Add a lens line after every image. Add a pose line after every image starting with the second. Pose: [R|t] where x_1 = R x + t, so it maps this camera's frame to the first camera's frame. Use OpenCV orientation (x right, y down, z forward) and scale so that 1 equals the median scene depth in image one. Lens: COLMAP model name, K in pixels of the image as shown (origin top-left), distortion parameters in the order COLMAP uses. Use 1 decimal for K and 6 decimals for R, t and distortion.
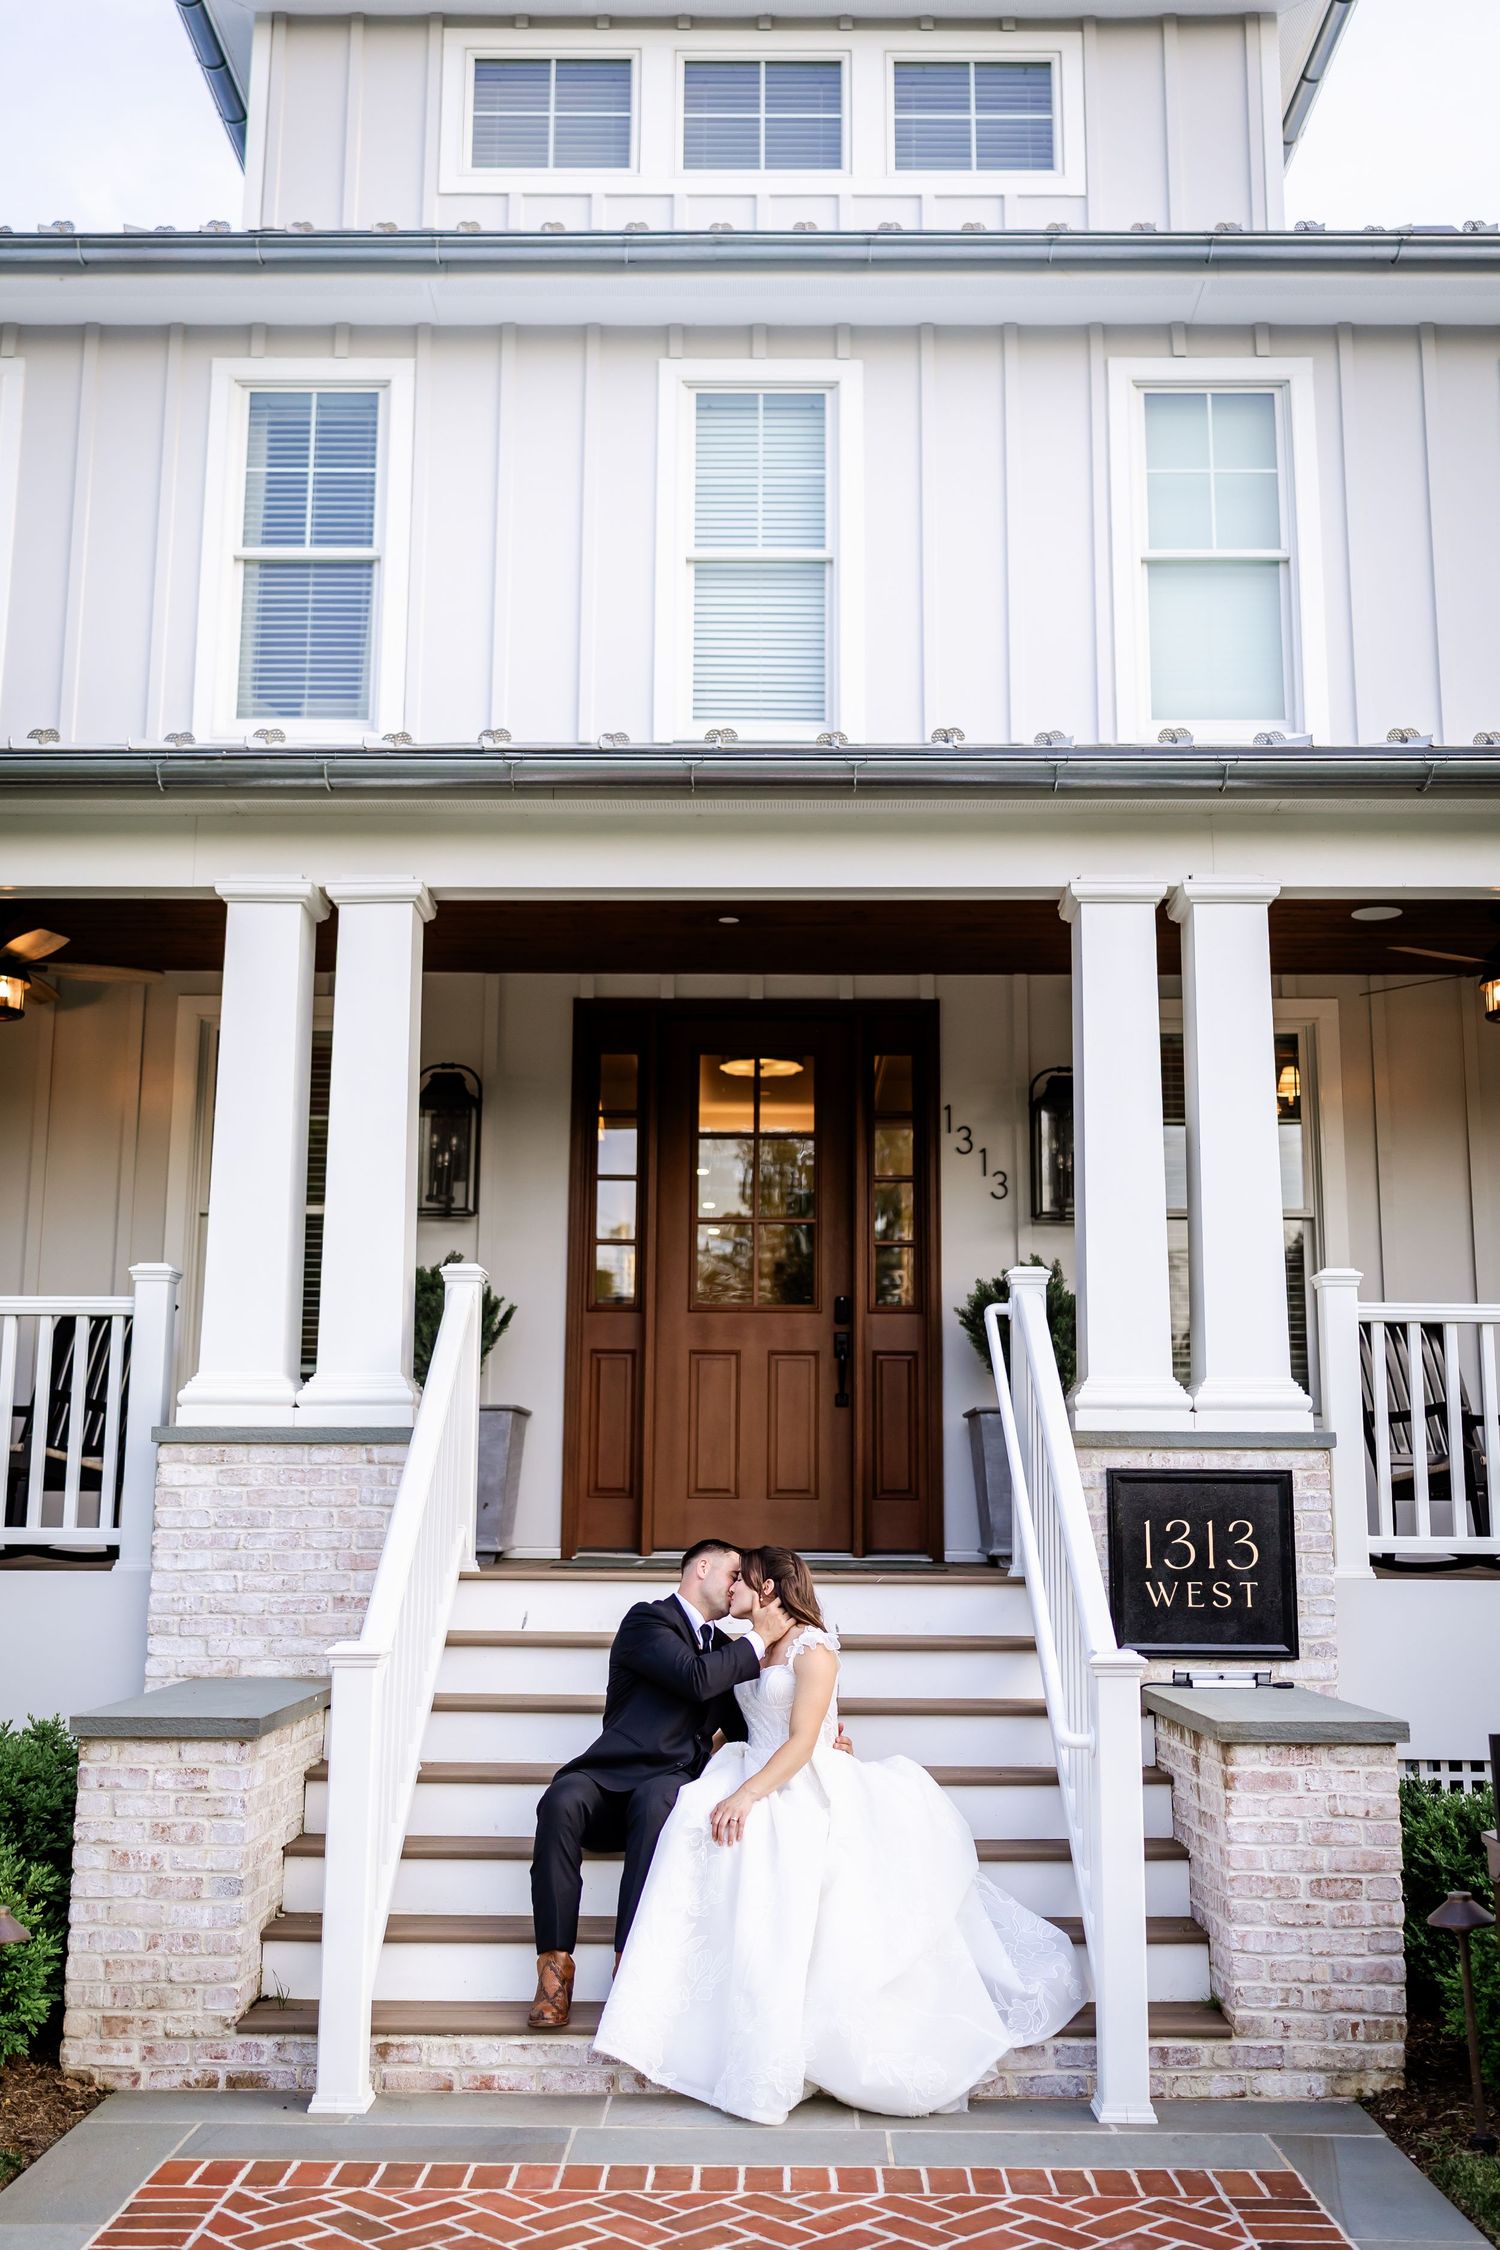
lens RADIAL K [[2135.4, 0, 750.0], [0, 2135.4, 1125.0], [0, 0, 1]] dist [-0.011616, -0.014579]
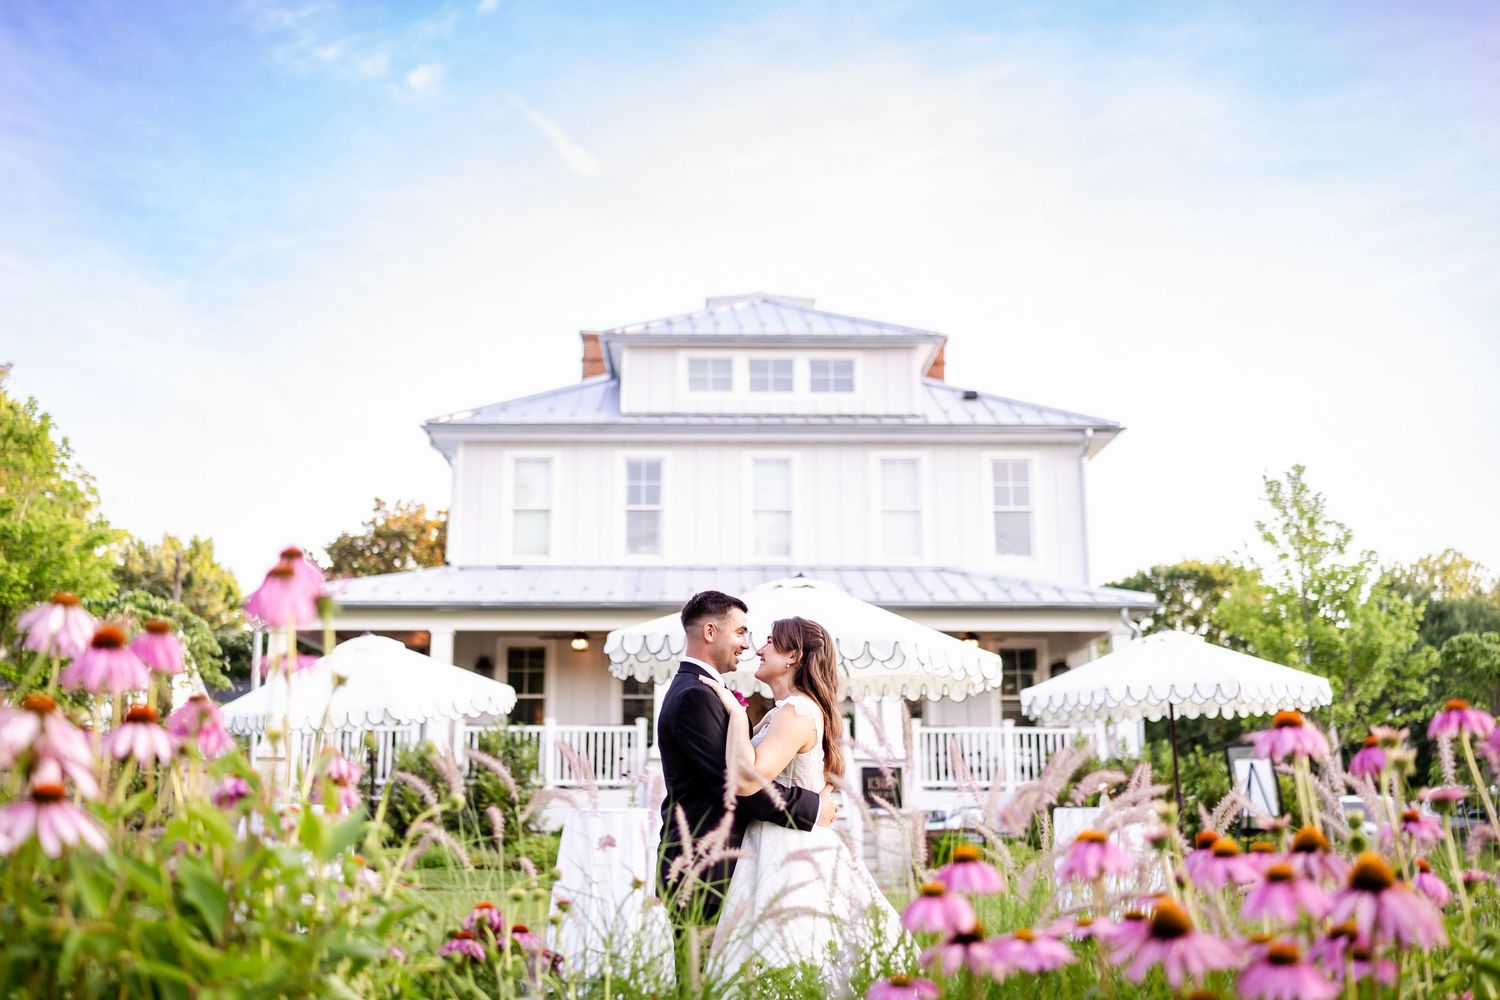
lens RADIAL K [[1505.9, 0, 738.2], [0, 1505.9, 483.9], [0, 0, 1]] dist [-0.005510, -0.013114]
pose [[0.998980, 0.006377, 0.044698, -0.180595], [-0.004662, 0.999253, -0.038365, -0.237399], [-0.044909, 0.038117, 0.998264, -1.662753]]
